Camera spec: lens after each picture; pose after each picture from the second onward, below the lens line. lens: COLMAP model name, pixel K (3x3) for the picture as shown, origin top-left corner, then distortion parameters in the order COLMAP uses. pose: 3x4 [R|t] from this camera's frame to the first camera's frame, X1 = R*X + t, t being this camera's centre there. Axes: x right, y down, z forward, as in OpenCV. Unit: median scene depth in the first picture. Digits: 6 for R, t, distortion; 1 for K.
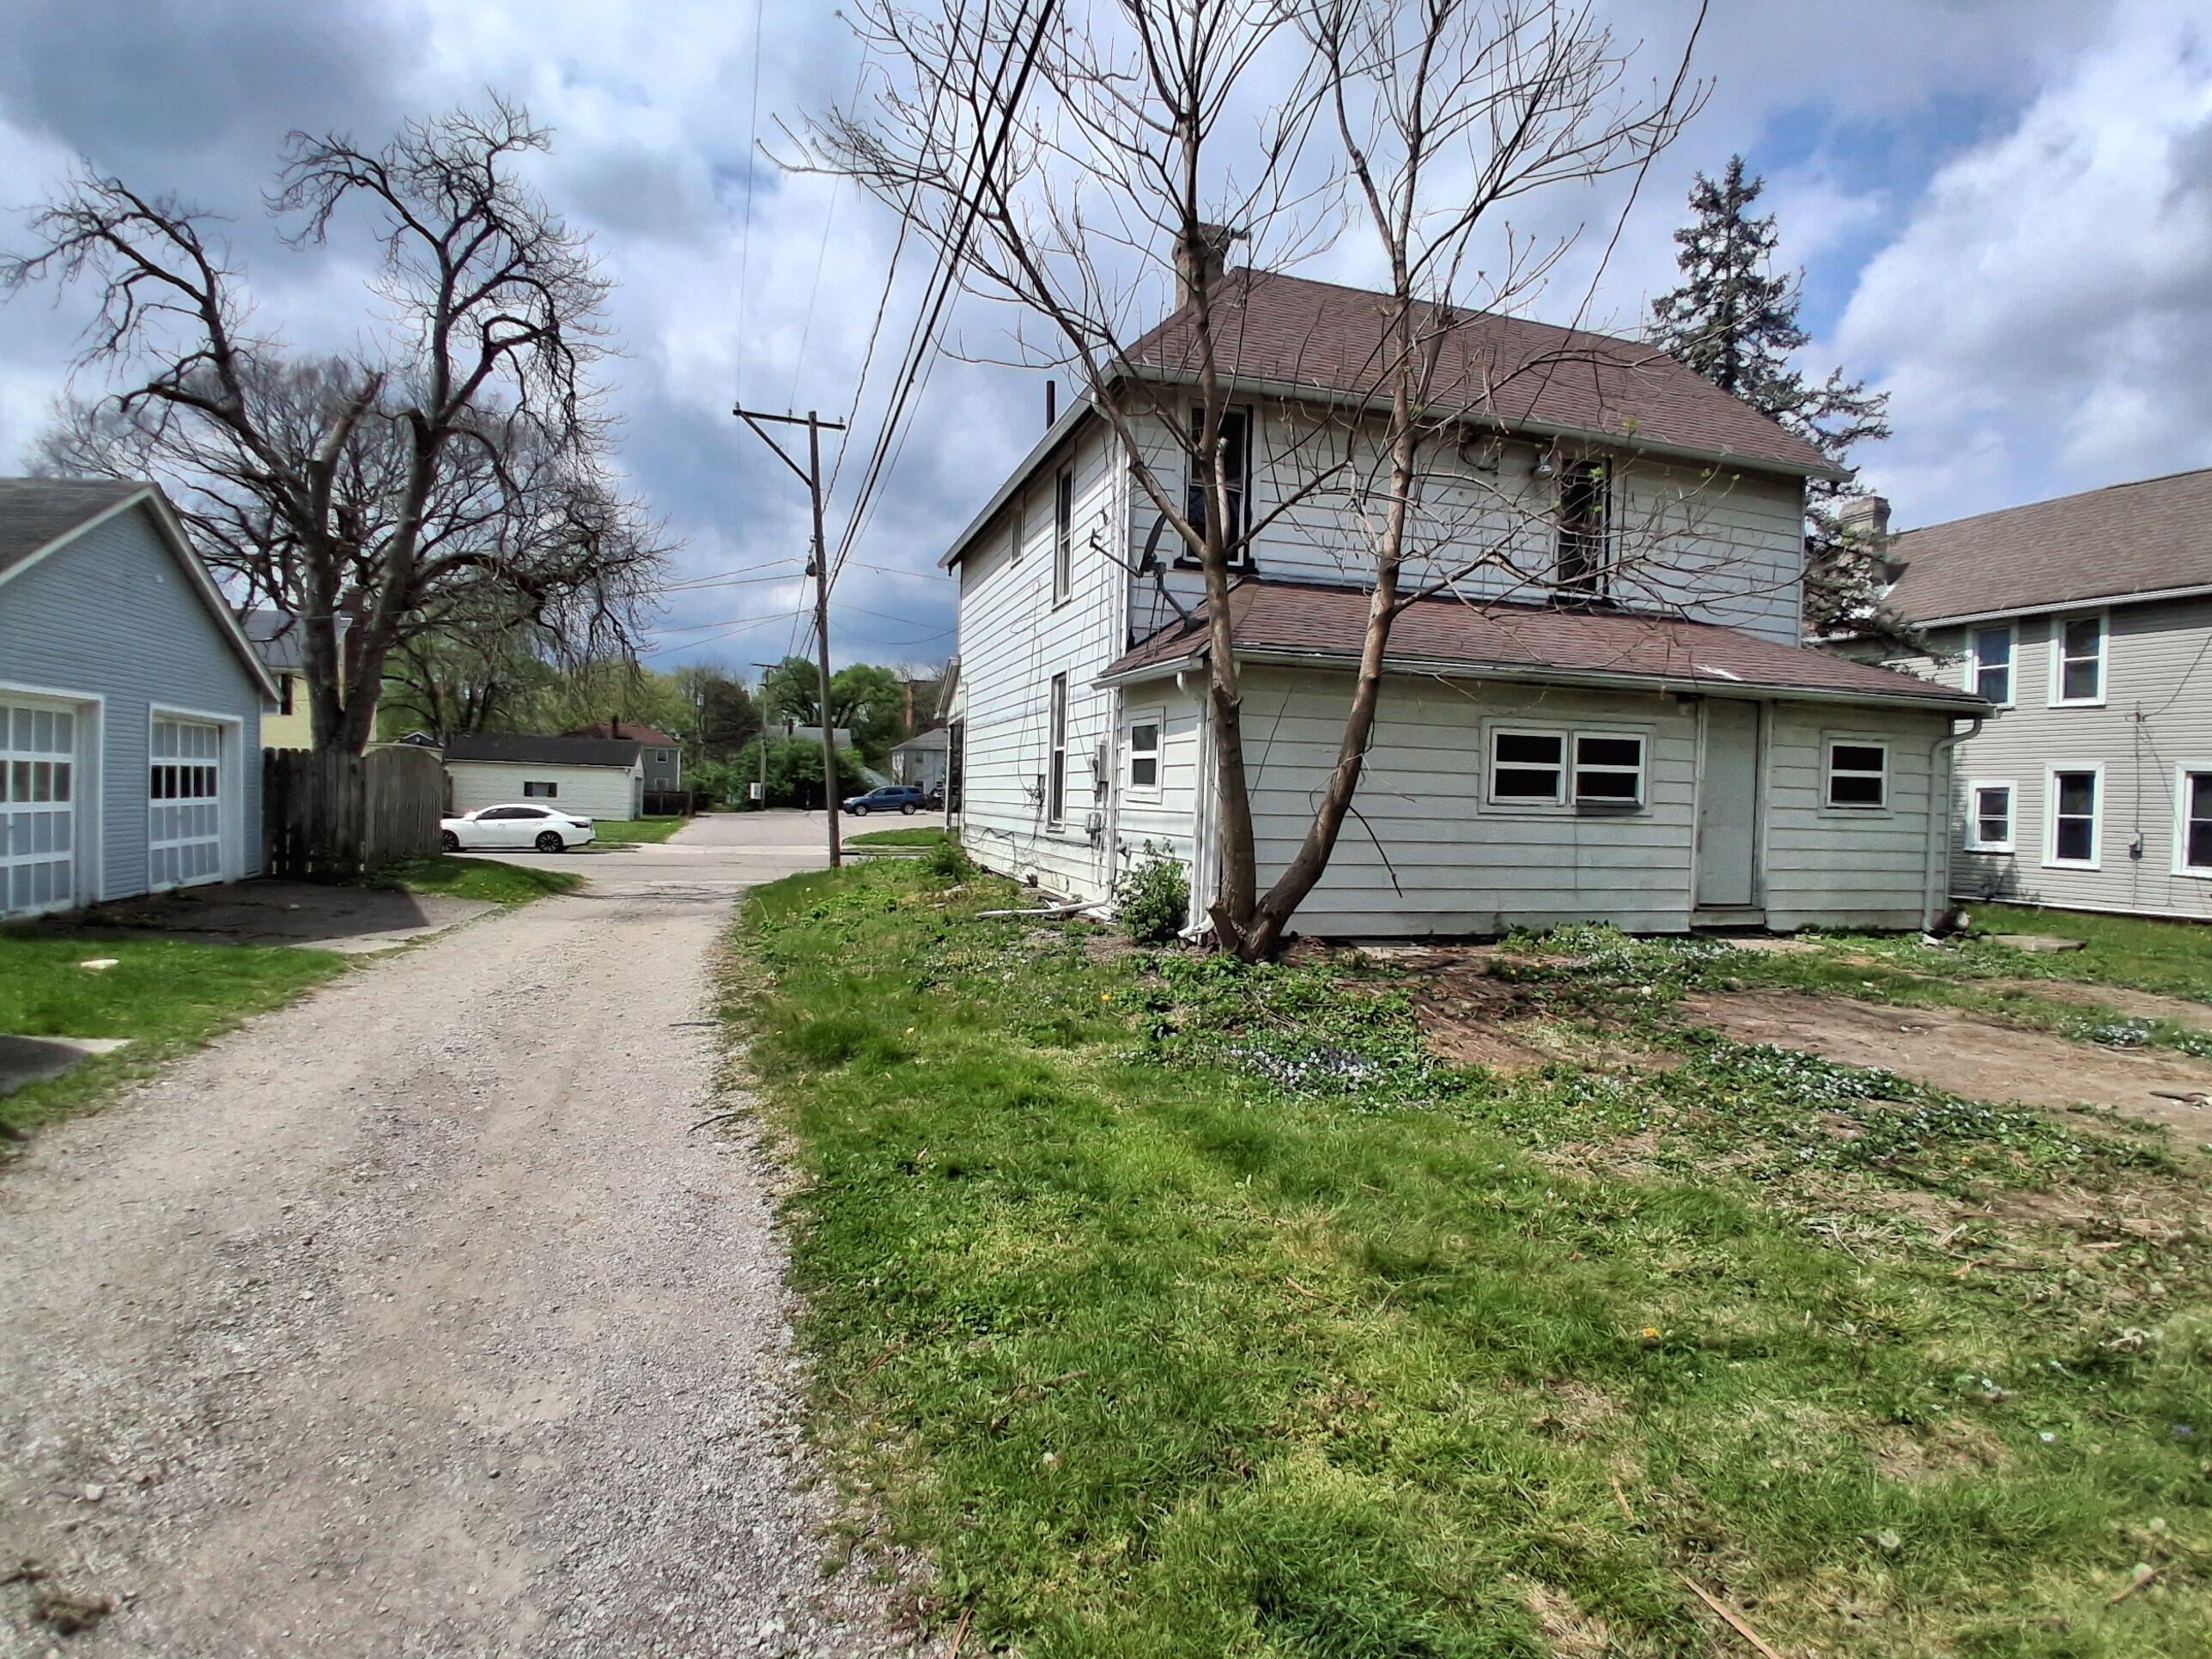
lens RADIAL K [[1141.8, 0, 1076.6], [0, 1141.8, 832.5], [0, 0, 1]] dist [0.000264, -0.048606]
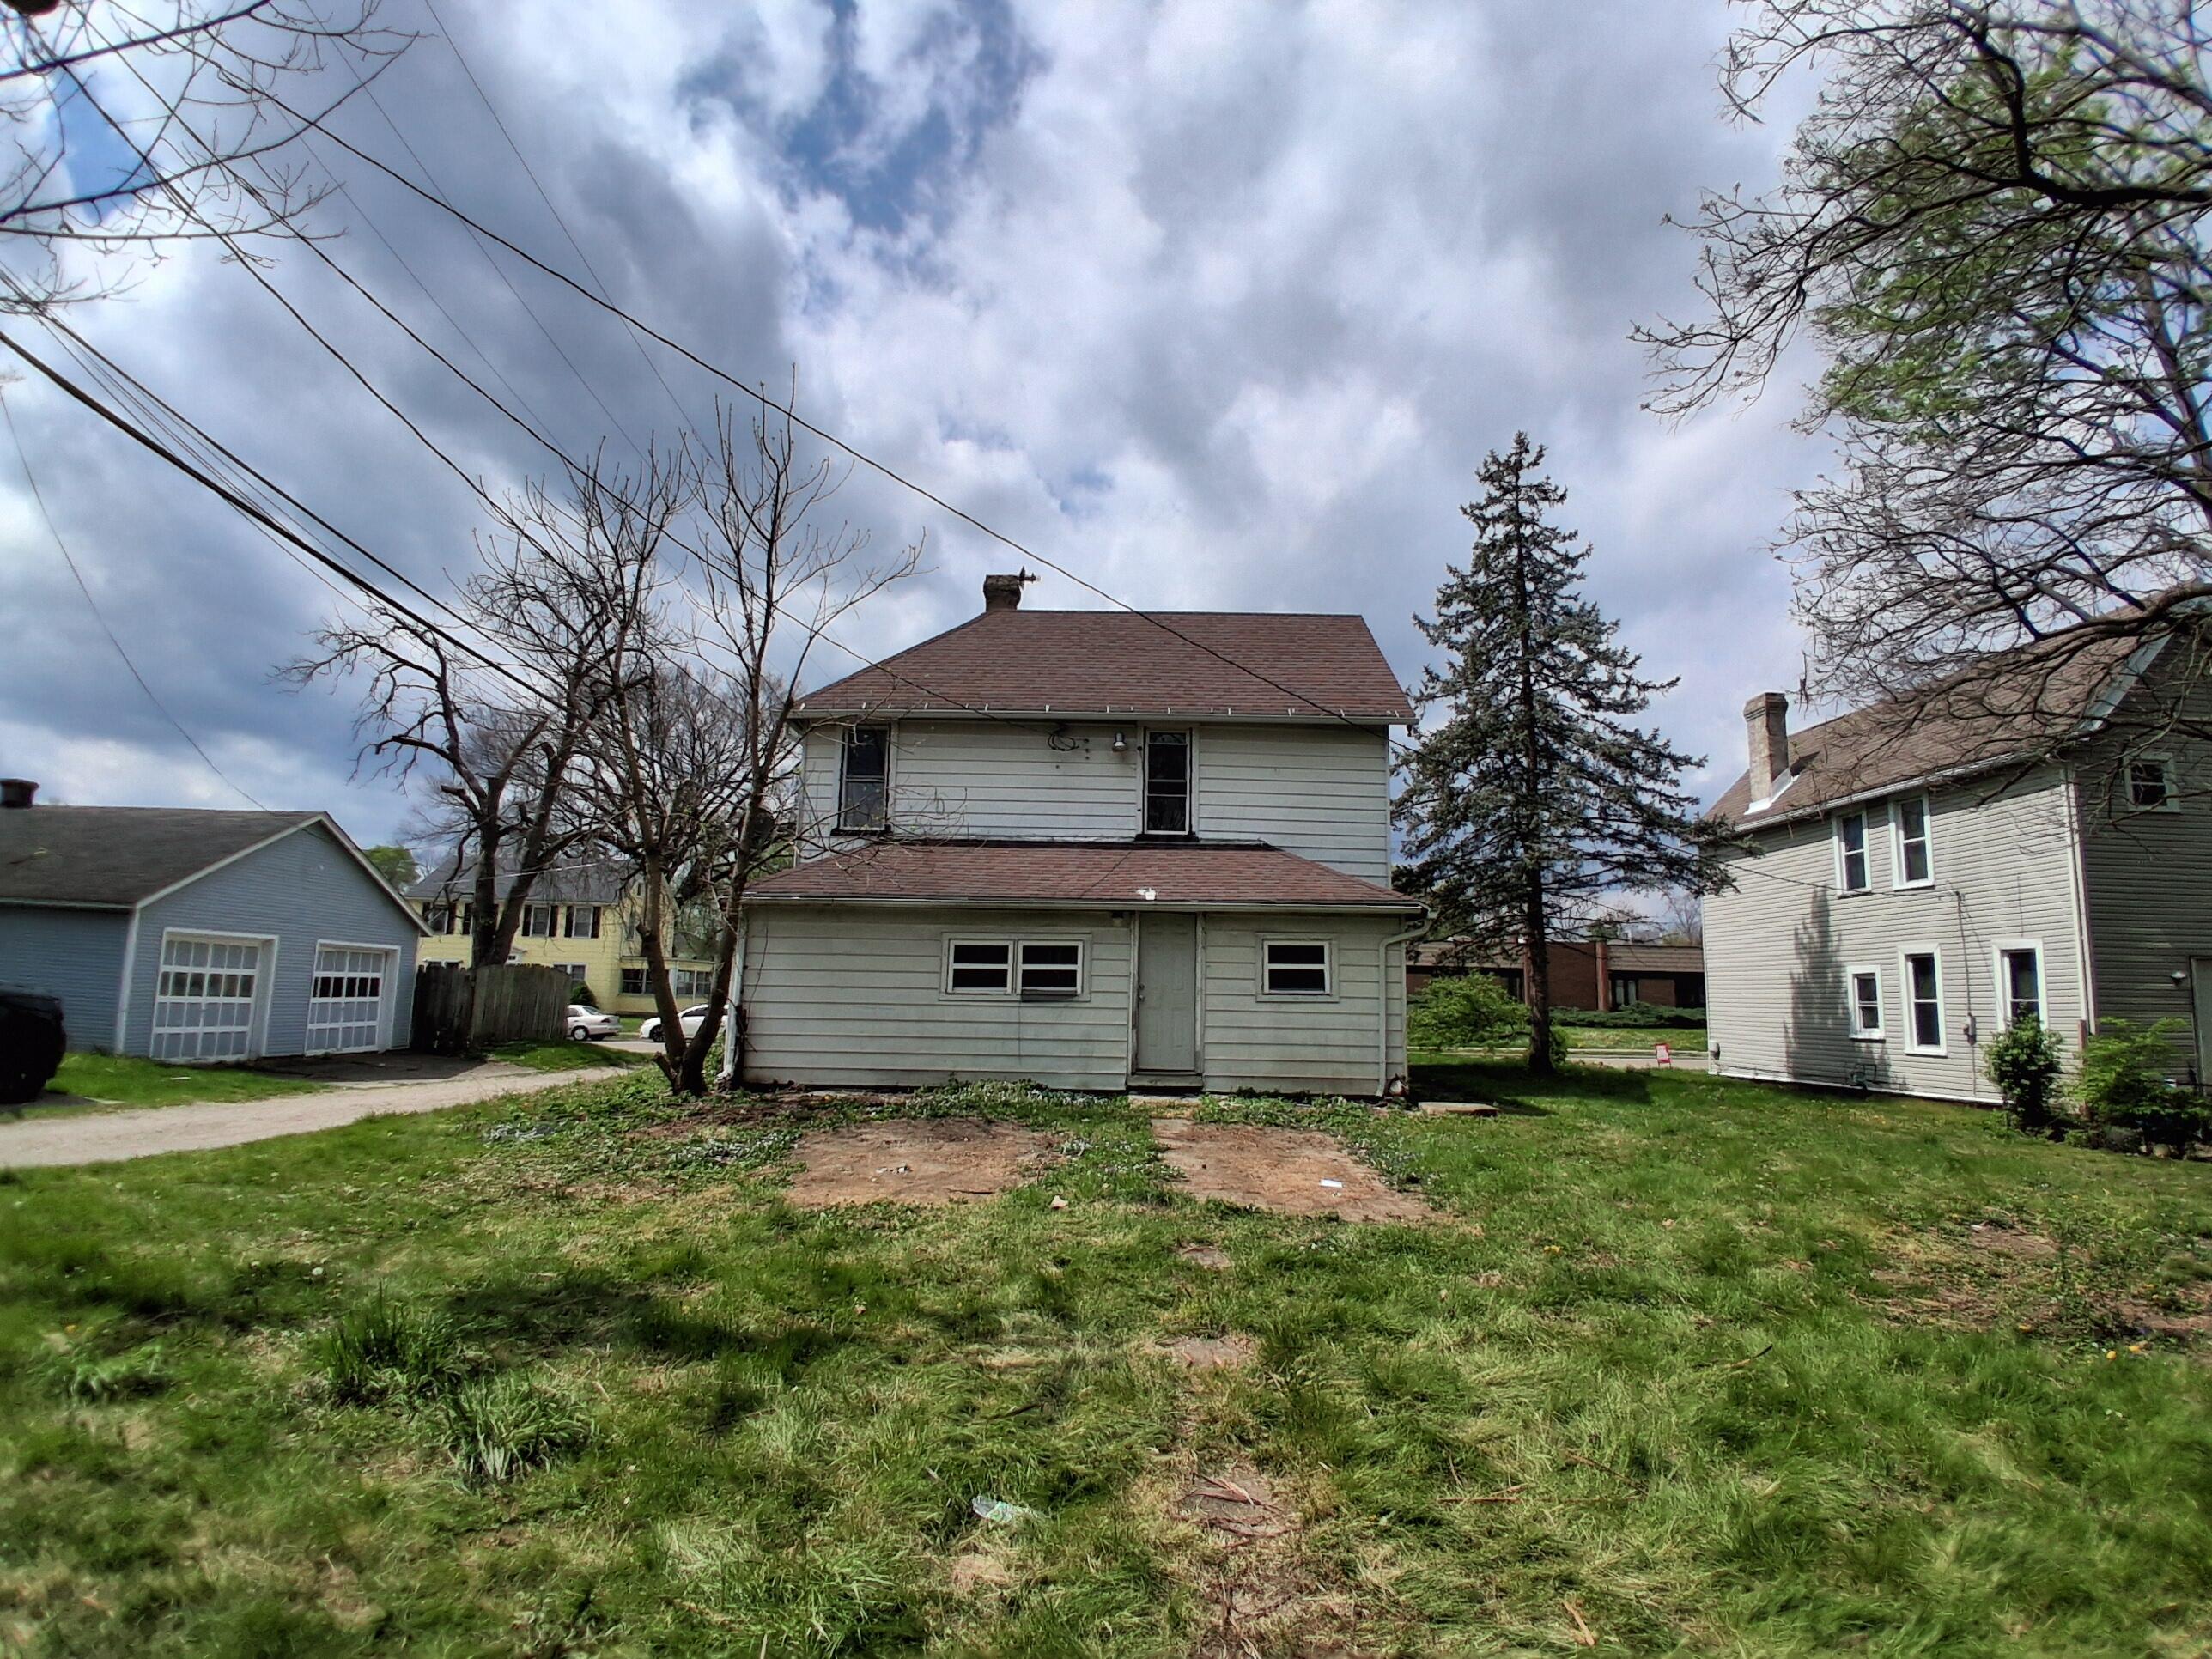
lens RADIAL K [[1120.2, 0, 1106.0], [0, 1120.2, 829.5], [0, 0, 1]] dist [0.000825, -0.045676]
pose [[0.955398, -0.052973, -0.290531, 0.757791], [-0.000755, 0.983340, -0.181775, 0.021682], [0.295320, 0.173886, 0.939441, -0.230781]]
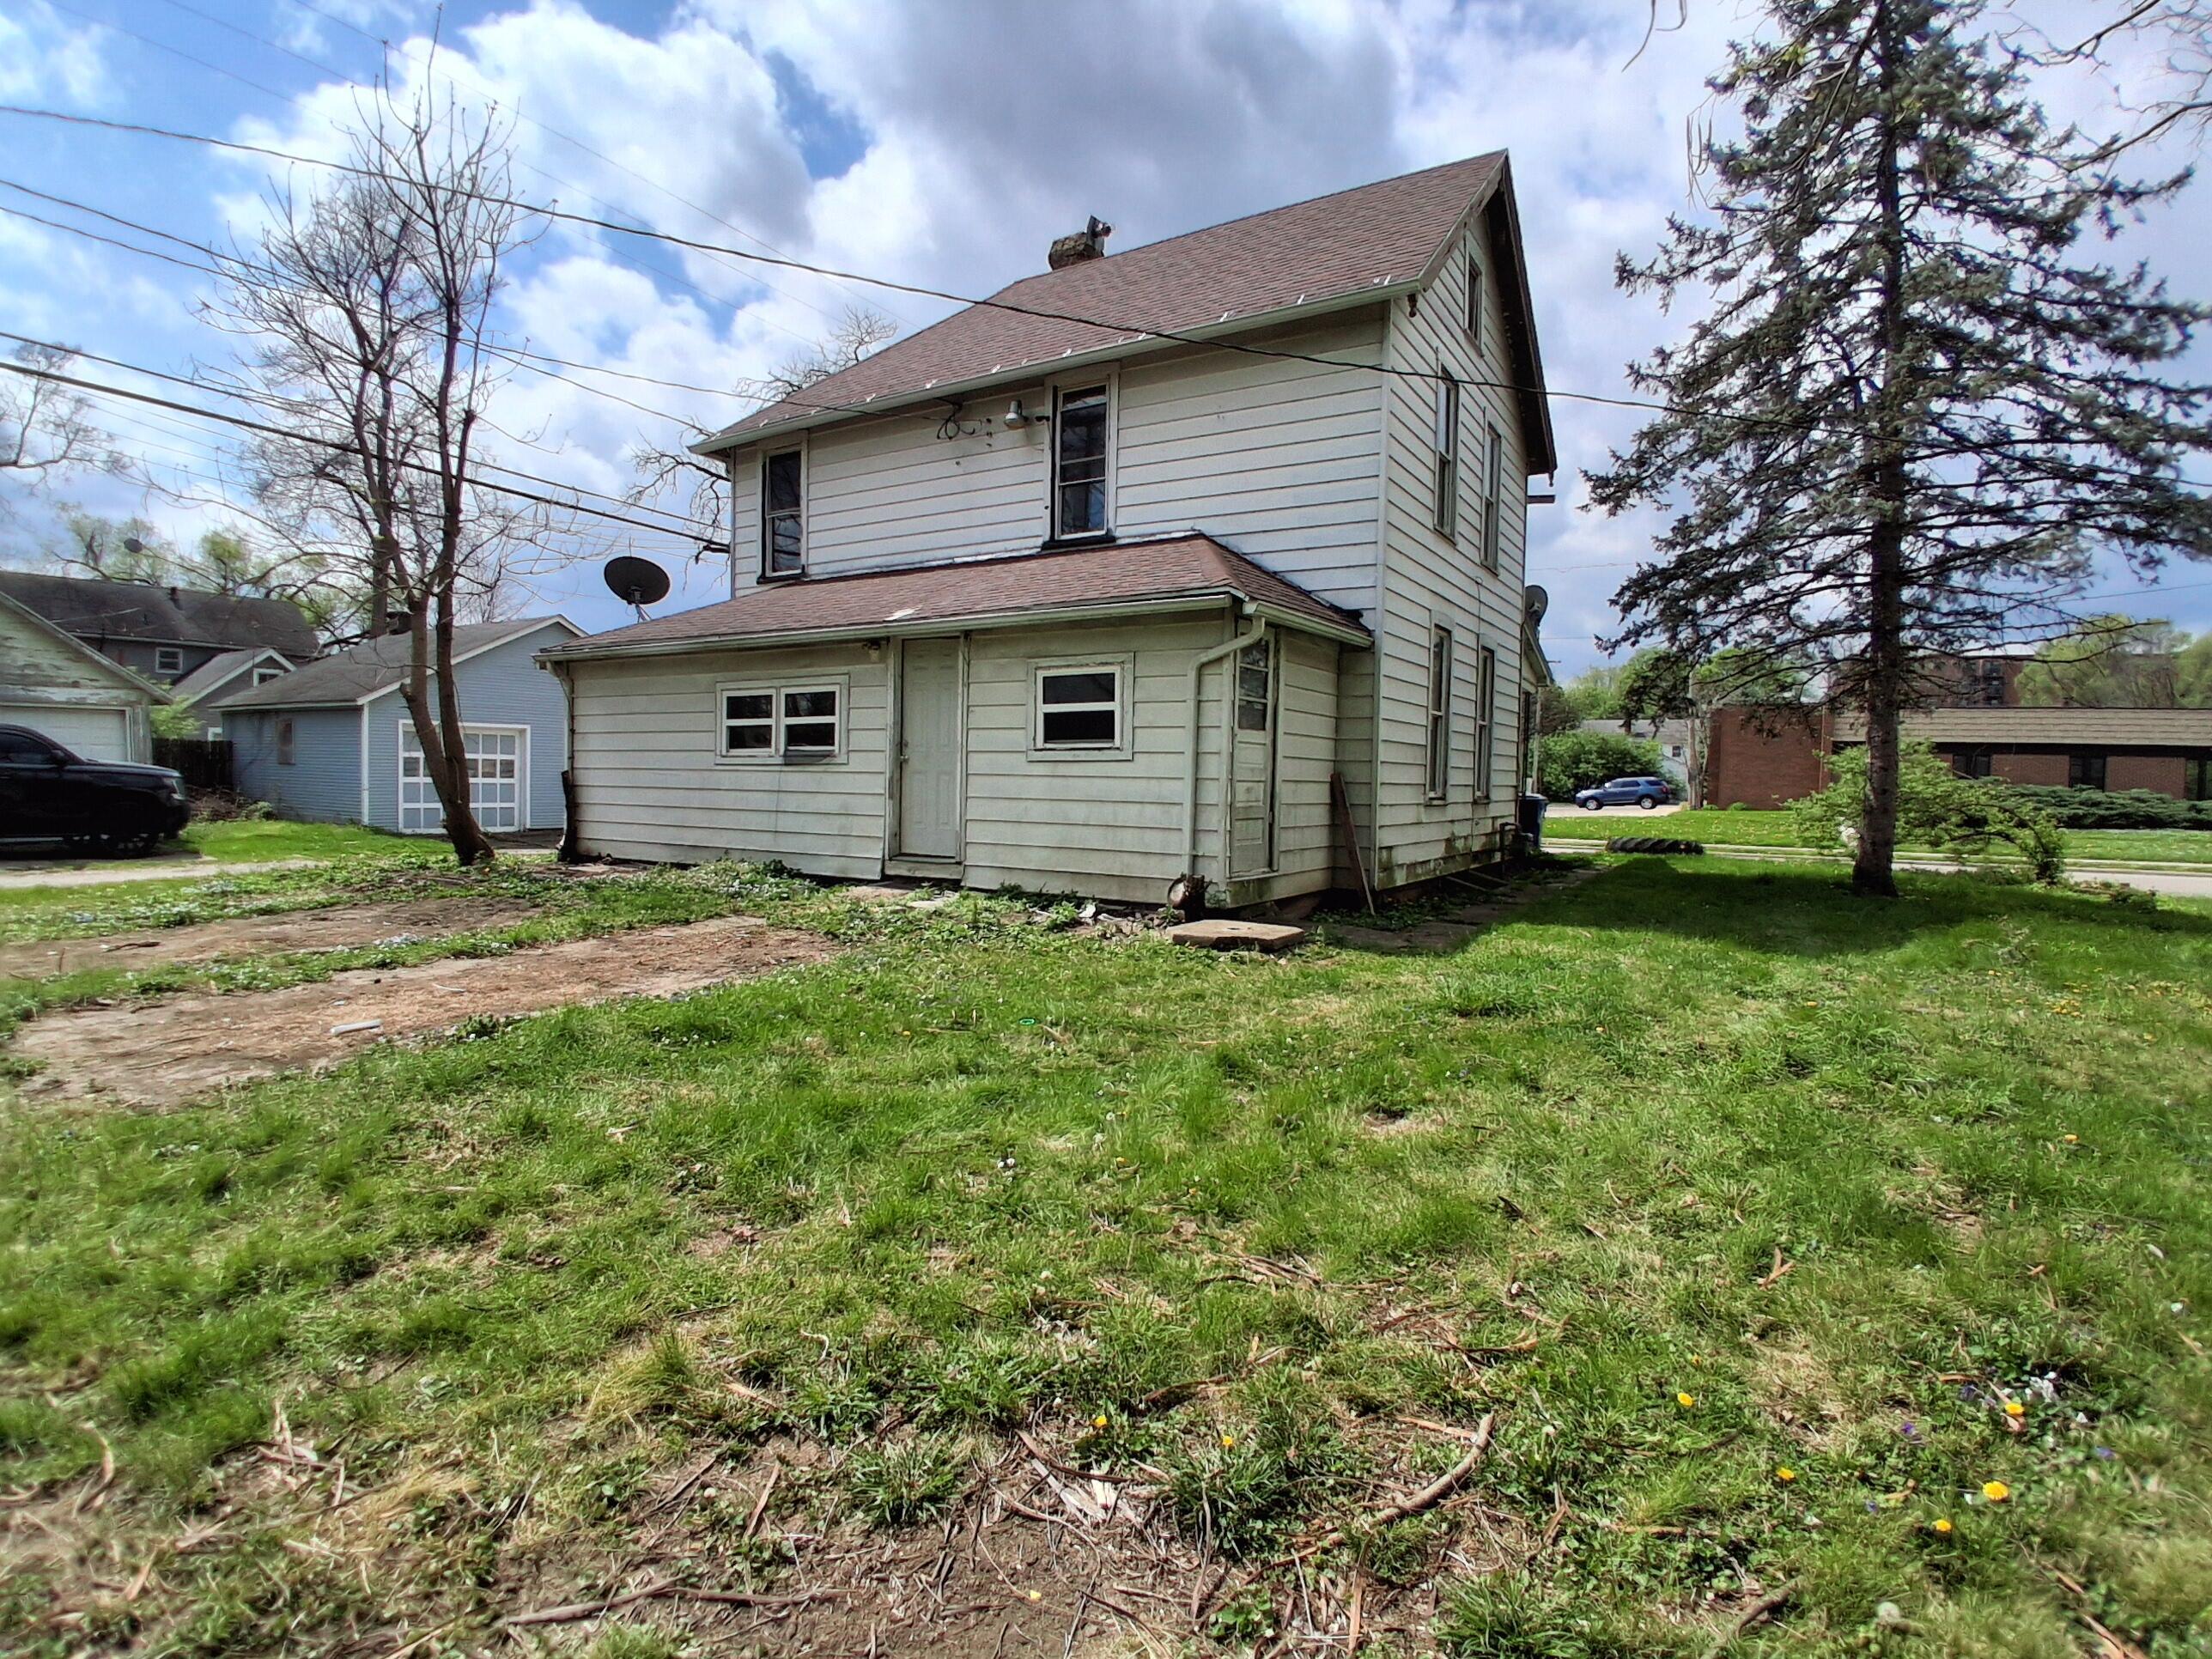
lens RADIAL K [[1120.2, 0, 1106.0], [0, 1120.2, 829.5], [0, 0, 1]] dist [0.000825, -0.045676]
pose [[0.649093, 0.016729, -0.760526, 1.170808], [-0.021491, 0.999762, 0.003649, 0.029727], [0.760406, 0.013975, 0.649298, 0.429208]]
